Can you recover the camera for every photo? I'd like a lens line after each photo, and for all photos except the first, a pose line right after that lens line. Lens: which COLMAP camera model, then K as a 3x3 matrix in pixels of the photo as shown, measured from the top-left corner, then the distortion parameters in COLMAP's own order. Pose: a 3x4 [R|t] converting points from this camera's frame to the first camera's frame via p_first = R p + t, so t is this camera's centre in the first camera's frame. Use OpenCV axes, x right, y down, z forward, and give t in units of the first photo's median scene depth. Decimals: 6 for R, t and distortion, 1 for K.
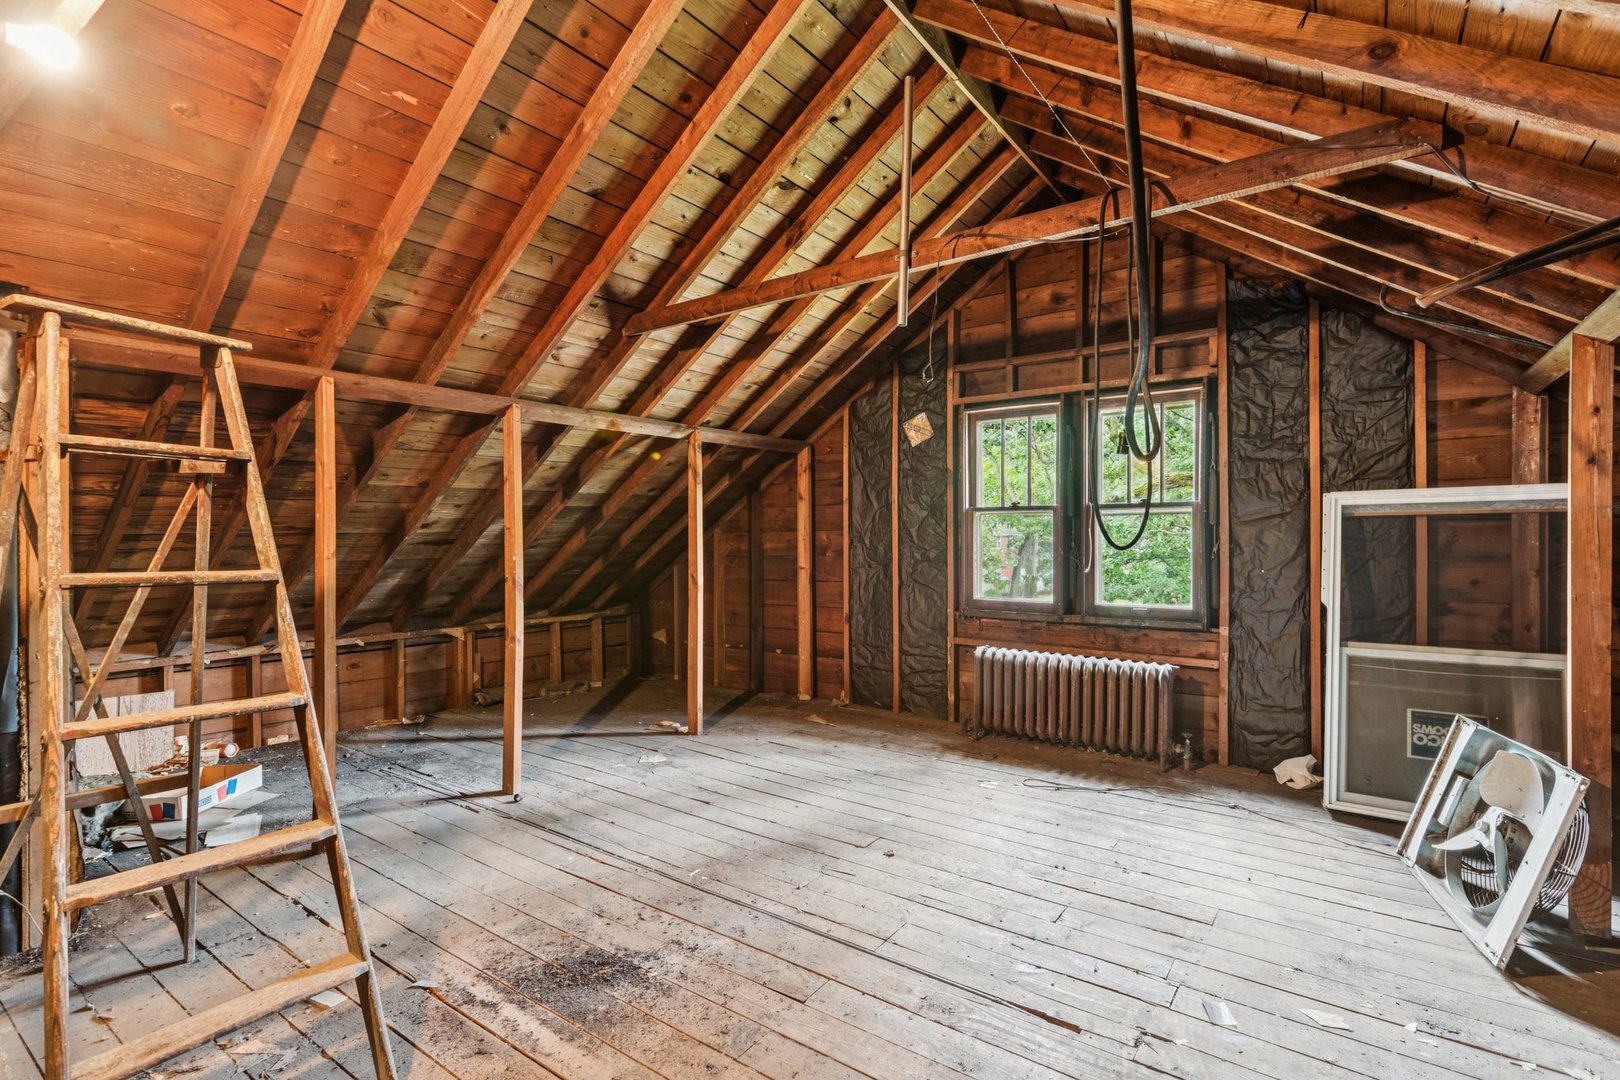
lens RADIAL K [[759.7, 0, 820.3], [0, 759.7, 547.3], [0, 0, 1]] dist [0.005144, 0.000828]
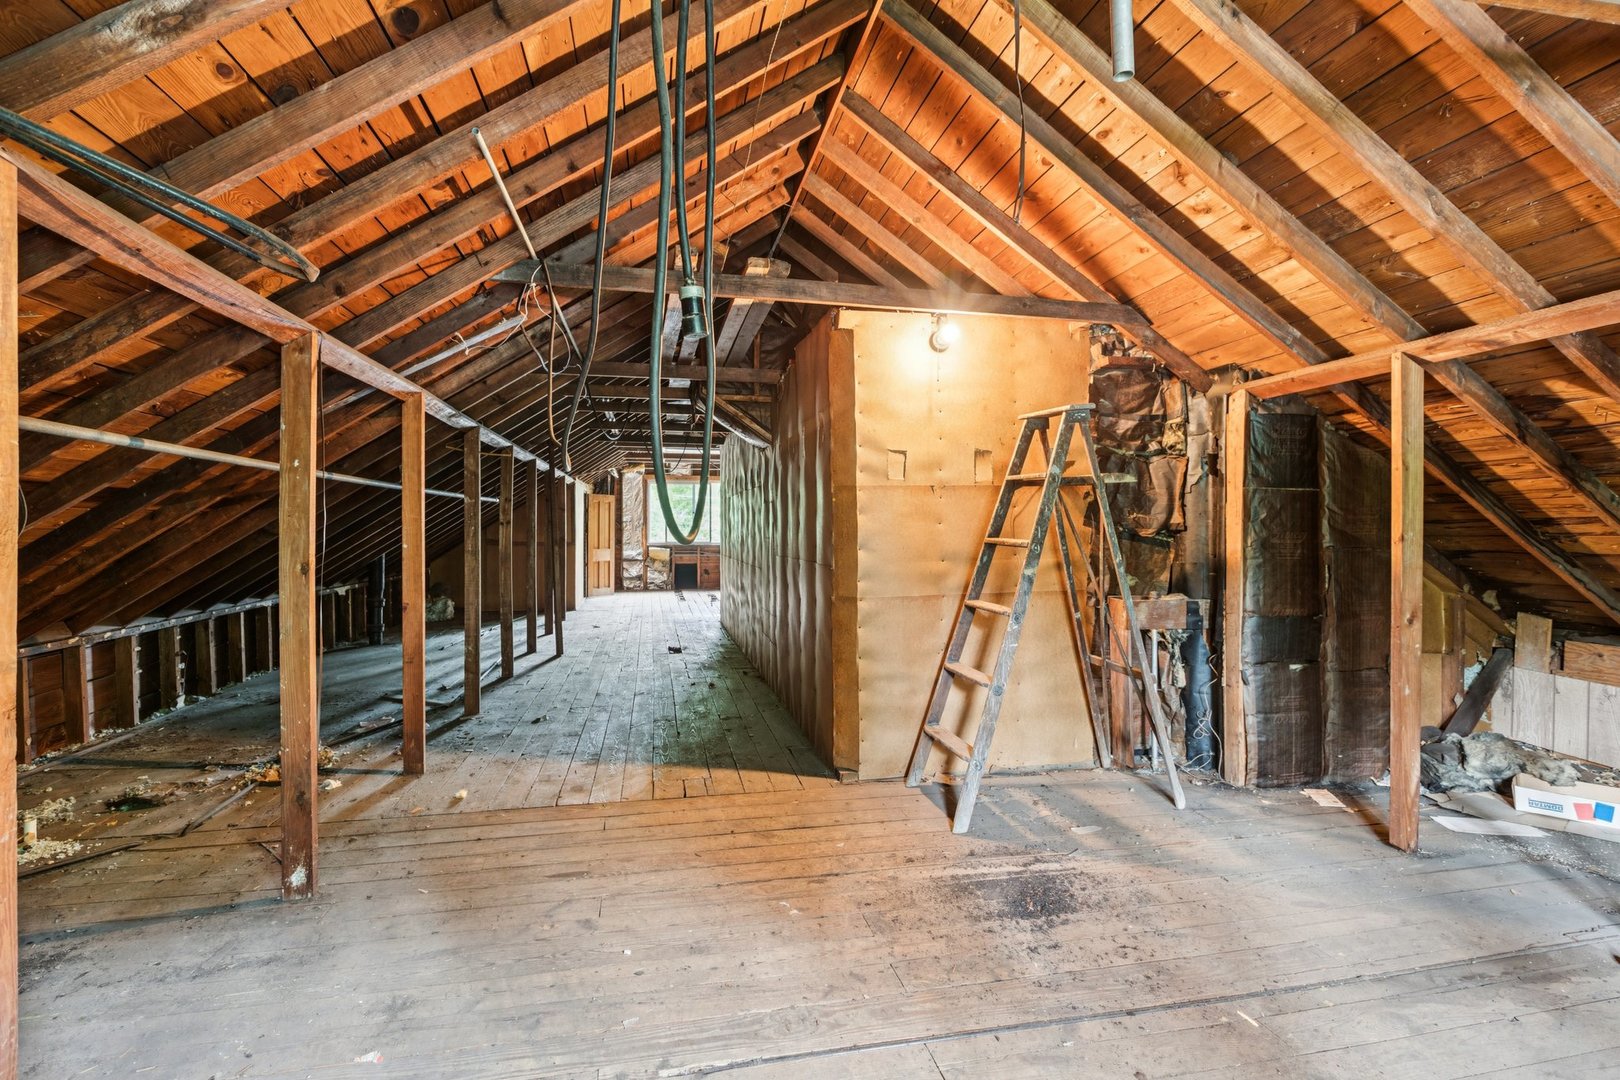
lens RADIAL K [[759.7, 0, 820.3], [0, 759.7, 547.3], [0, 0, 1]] dist [0.005144, 0.000828]
pose [[-0.670869, 0.019368, -0.741323, 0.755596], [-0.009695, 0.999344, 0.034882, -0.012073], [0.741513, 0.030588, -0.670241, 1.506216]]
